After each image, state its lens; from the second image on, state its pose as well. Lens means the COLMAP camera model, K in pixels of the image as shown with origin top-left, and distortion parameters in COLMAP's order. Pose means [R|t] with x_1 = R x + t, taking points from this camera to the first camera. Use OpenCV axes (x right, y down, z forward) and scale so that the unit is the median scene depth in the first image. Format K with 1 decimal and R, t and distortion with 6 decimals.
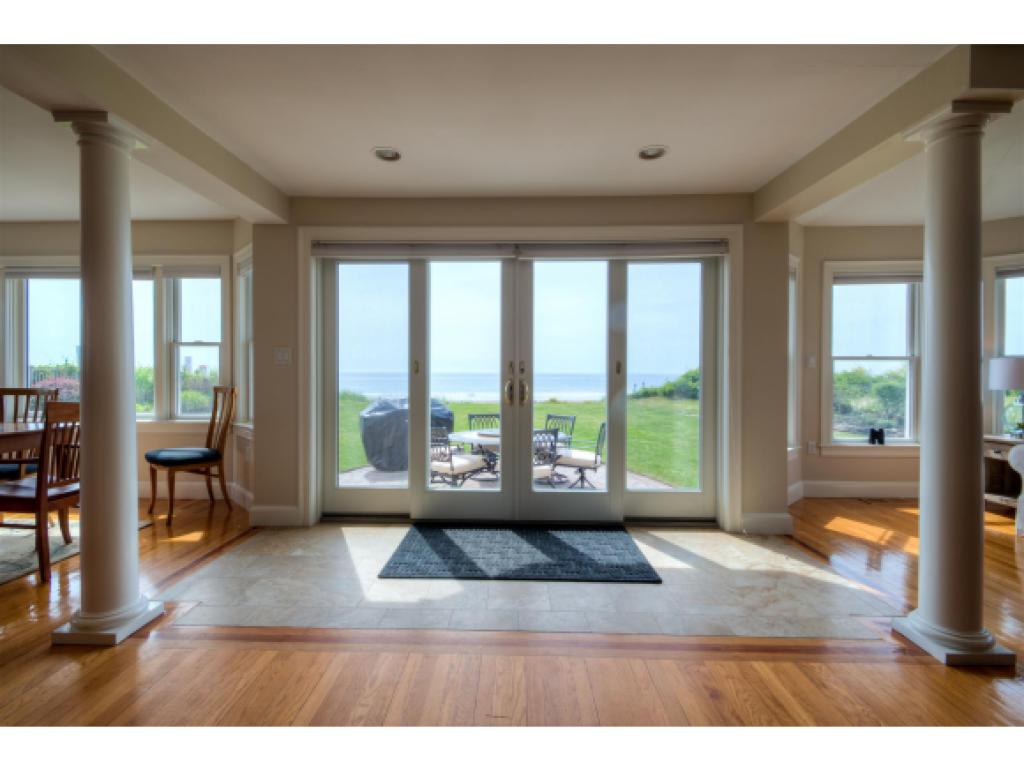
lens RADIAL K [[484.9, 0, 512.4], [0, 484.9, 376.0], [0, 0, 1]] dist [0.004087, -0.001458]
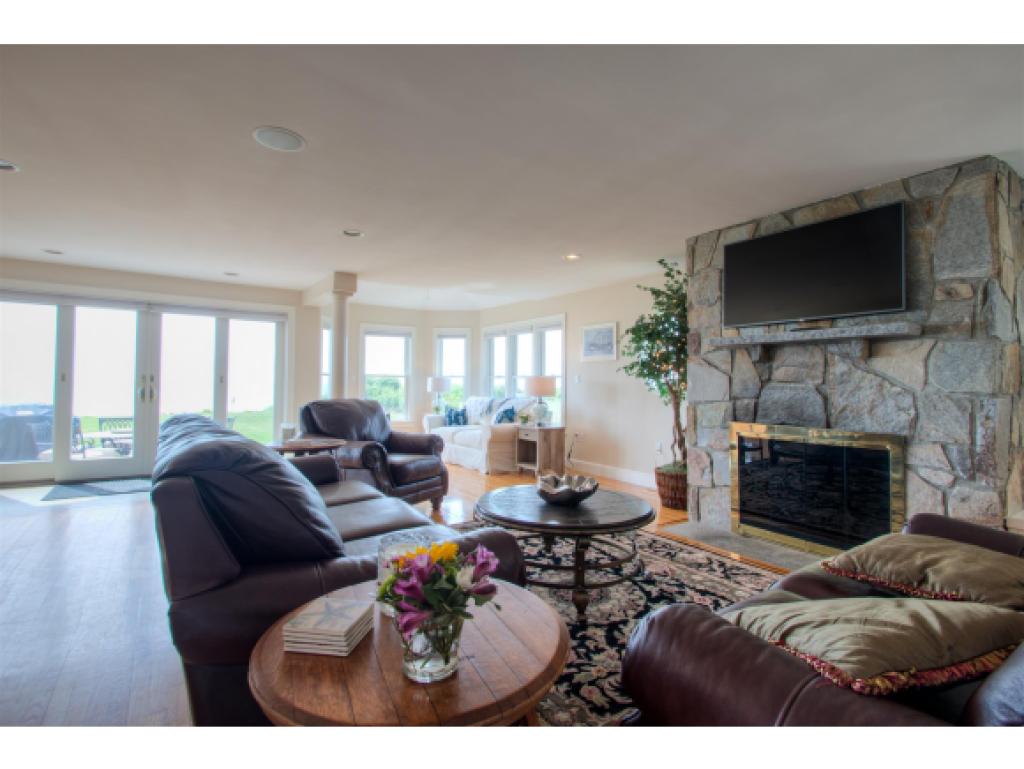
lens RADIAL K [[484.9, 0, 517.0], [0, 484.9, 378.3], [0, 0, 1]] dist [0.004087, -0.001458]
pose [[0.801850, 0.013680, 0.597369, 0.022371], [-0.003064, 0.999819, -0.018784, 0.006250], [-0.597518, 0.013232, 0.801746, -0.832152]]
